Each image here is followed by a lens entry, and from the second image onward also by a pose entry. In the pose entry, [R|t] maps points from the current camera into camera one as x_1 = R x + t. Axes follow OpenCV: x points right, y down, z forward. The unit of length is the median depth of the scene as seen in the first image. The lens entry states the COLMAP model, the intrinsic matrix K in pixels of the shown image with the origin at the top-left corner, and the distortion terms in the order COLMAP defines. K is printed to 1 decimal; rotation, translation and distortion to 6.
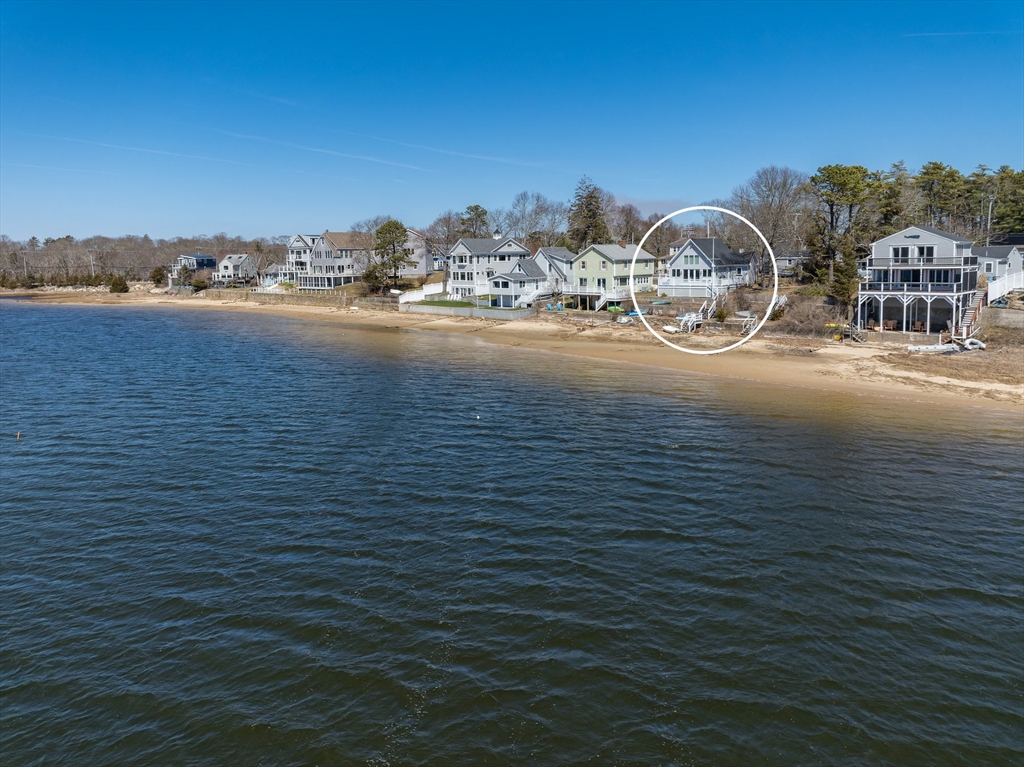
lens RADIAL K [[717.6, 0, 510.5], [0, 717.6, 347.2], [0, 0, 1]] dist [-0.011749, -0.001951]
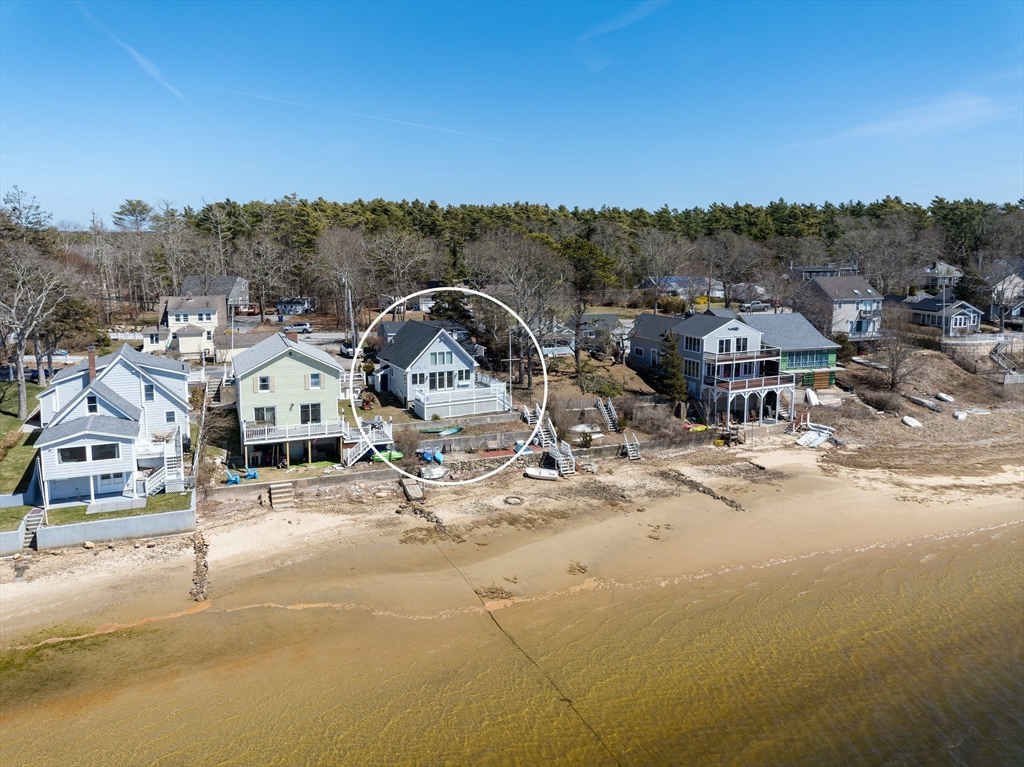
lens RADIAL K [[726.9, 0, 516.0], [0, 726.9, 341.4], [0, 0, 1]] dist [0.001305, -0.003173]
pose [[0.340509, -0.106720, 0.934165, -0.366496], [0.106438, 0.991526, 0.074476, -0.177755], [-0.934197, 0.074071, 0.348983, 0.669123]]
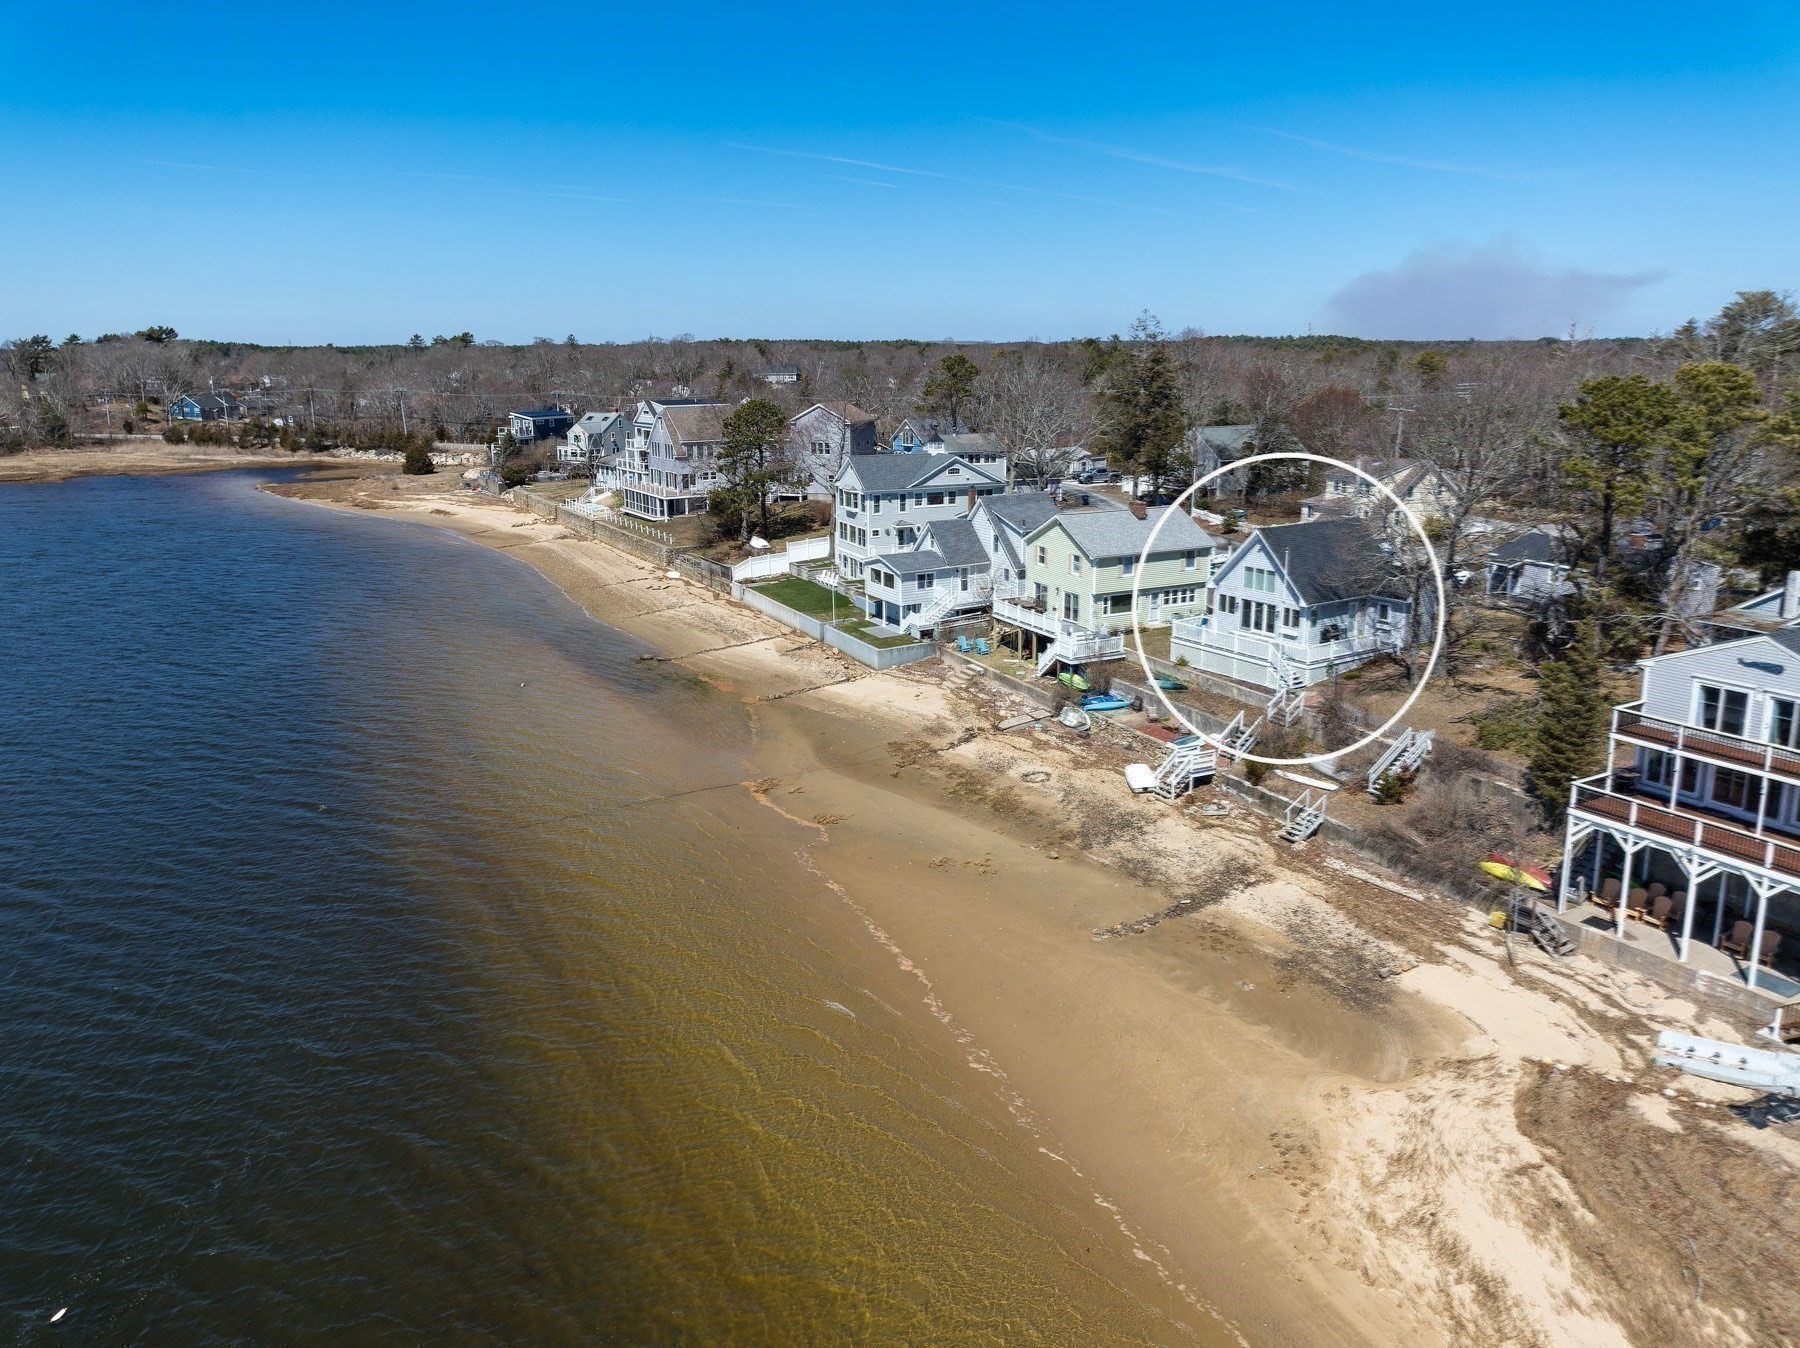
lens RADIAL K [[1242.0, 0, 899.4], [0, 1242.0, 640.9], [0, 0, 1]] dist [-0.006244, -0.001672]
pose [[0.962636, 0.073190, -0.260721, 0.235082], [-0.045613, 0.992851, 0.110303, -0.151995], [0.266930, -0.094290, 0.959092, 0.248289]]
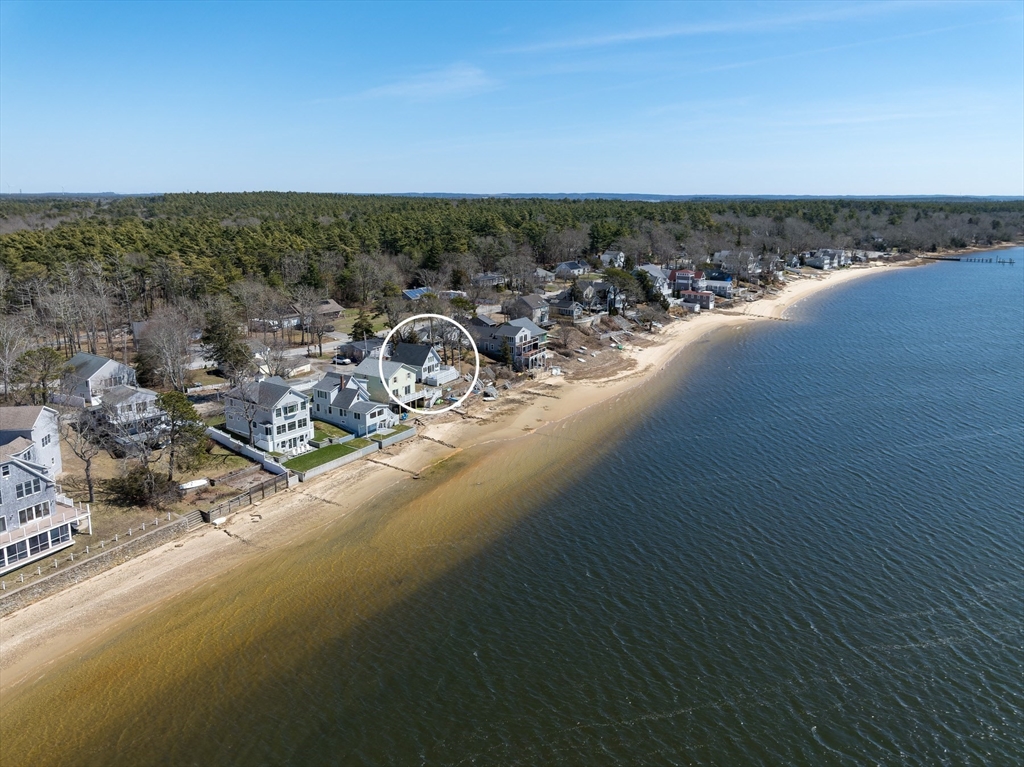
lens RADIAL K [[706.6, 0, 511.6], [0, 706.6, 364.7], [0, 0, 1]] dist [-0.006244, -0.001672]
pose [[-0.258805, -0.201939, 0.944585, -1.243676], [0.123010, 0.963050, 0.239590, -0.452199], [-0.958065, 0.178200, -0.224401, 1.151118]]
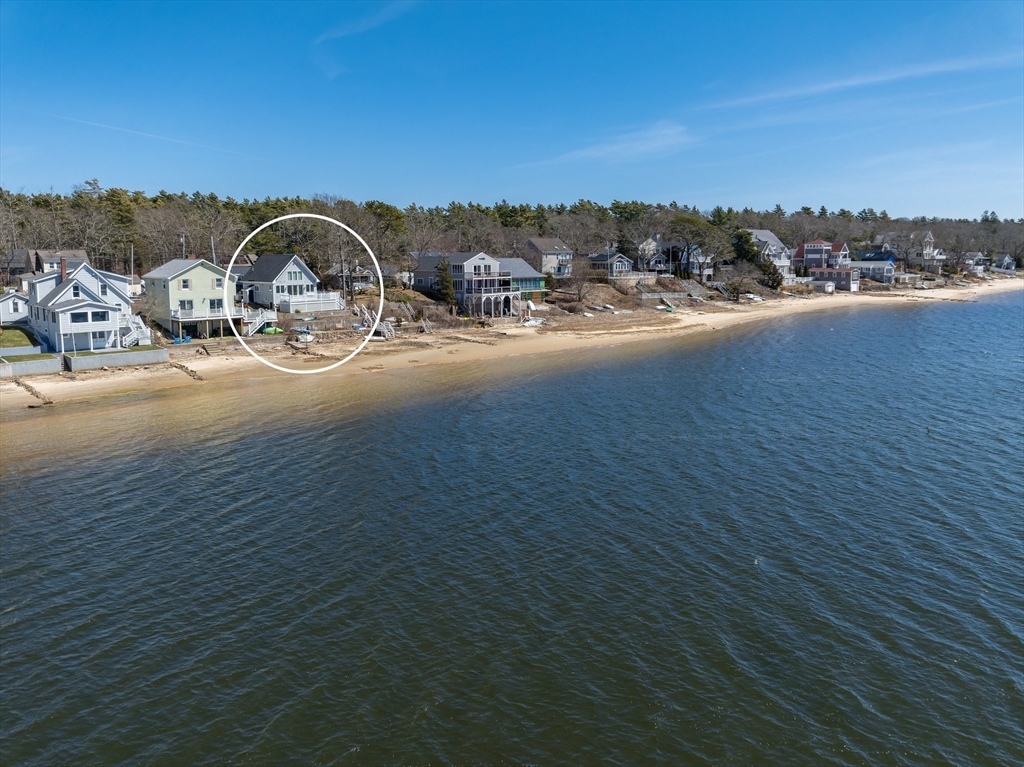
lens RADIAL K [[717.6, 0, 510.5], [0, 717.6, 347.2], [0, 0, 1]] dist [-0.011749, -0.001951]
pose [[-0.006241, -0.105161, 0.994436, -0.751084], [0.131676, 0.985709, 0.105064, -0.086461], [-0.991273, 0.131599, 0.007695, 0.684132]]
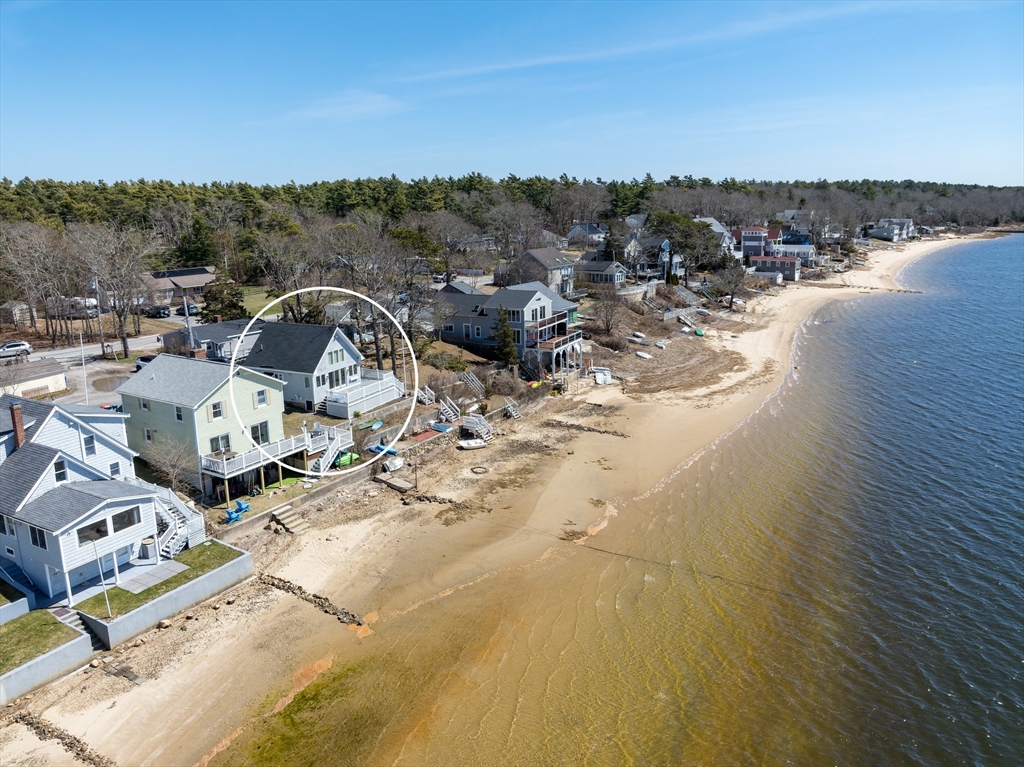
lens RADIAL K [[706.6, 0, 511.6], [0, 706.6, 364.7], [0, 0, 1]] dist [-0.006244, -0.001672]
pose [[-0.273524, -0.188239, 0.943266, -0.431937], [0.142806, 0.961847, 0.233358, -0.243881], [-0.951205, 0.198533, -0.236207, 0.975529]]
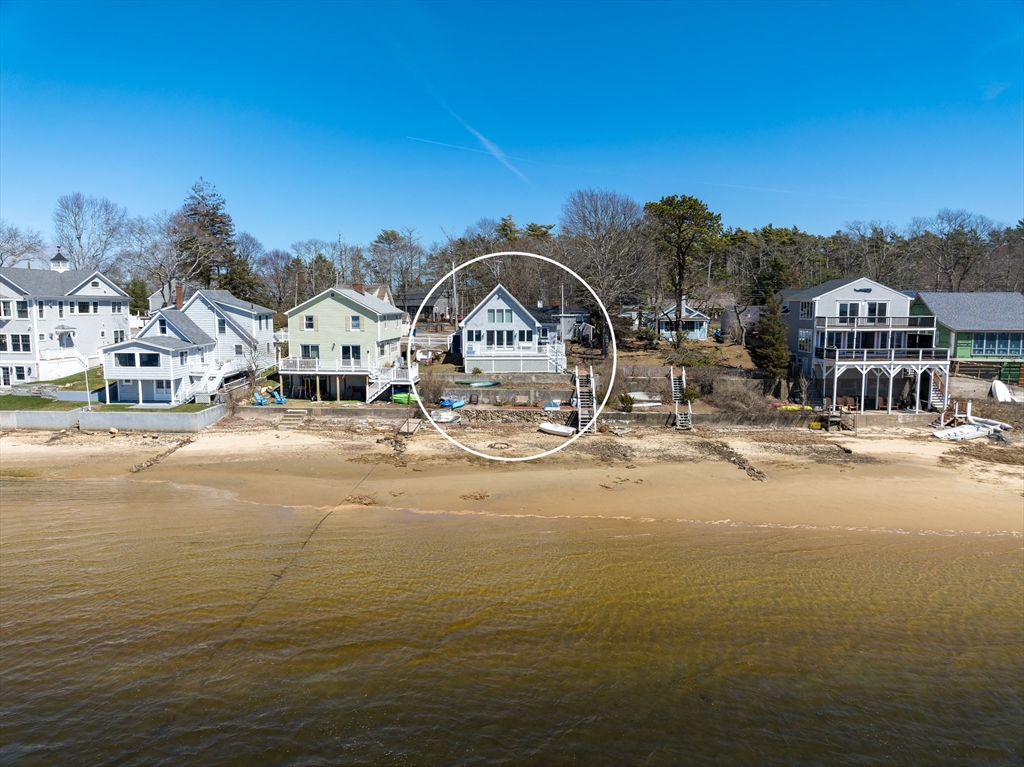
lens RADIAL K [[706.1, 0, 512.0], [0, 706.1, 383.5], [0, 0, 1]] dist [0.004445, -0.002582]
pose [[0.714387, -0.052809, 0.697755, -0.193093], [0.072214, 0.997388, 0.001551, -0.058305], [-0.696014, 0.049279, 0.716335, 0.514325]]
